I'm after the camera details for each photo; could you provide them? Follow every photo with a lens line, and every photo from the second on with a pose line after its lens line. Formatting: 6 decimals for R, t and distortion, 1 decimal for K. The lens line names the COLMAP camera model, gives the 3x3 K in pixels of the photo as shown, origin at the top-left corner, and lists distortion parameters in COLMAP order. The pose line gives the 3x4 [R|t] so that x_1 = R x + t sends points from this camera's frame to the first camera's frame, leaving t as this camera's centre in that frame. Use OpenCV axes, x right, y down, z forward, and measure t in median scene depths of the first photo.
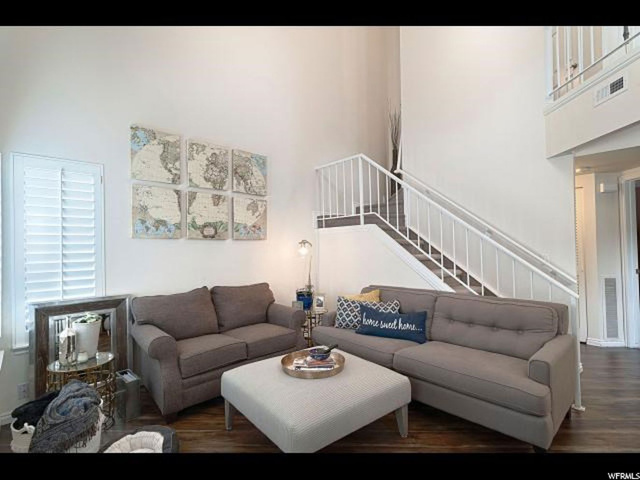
lens RADIAL K [[311.2, 0, 317.3], [0, 311.2, 244.2], [0, 0, 1]] dist [0.002721, 0.000948]
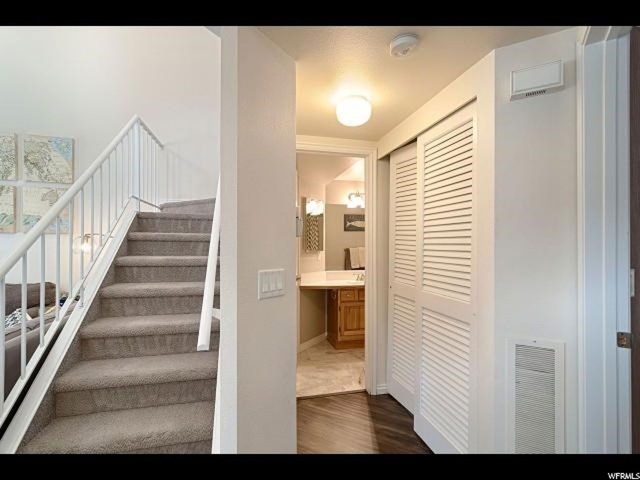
lens RADIAL K [[311.2, 0, 318.6], [0, 311.2, 243.7], [0, 0, 1]] dist [0.002721, 0.000948]
pose [[0.875408, 0.018662, -0.483024, 0.915054], [-0.010666, 0.999757, 0.019296, -0.010401], [0.483267, -0.011740, 0.875395, 0.590661]]
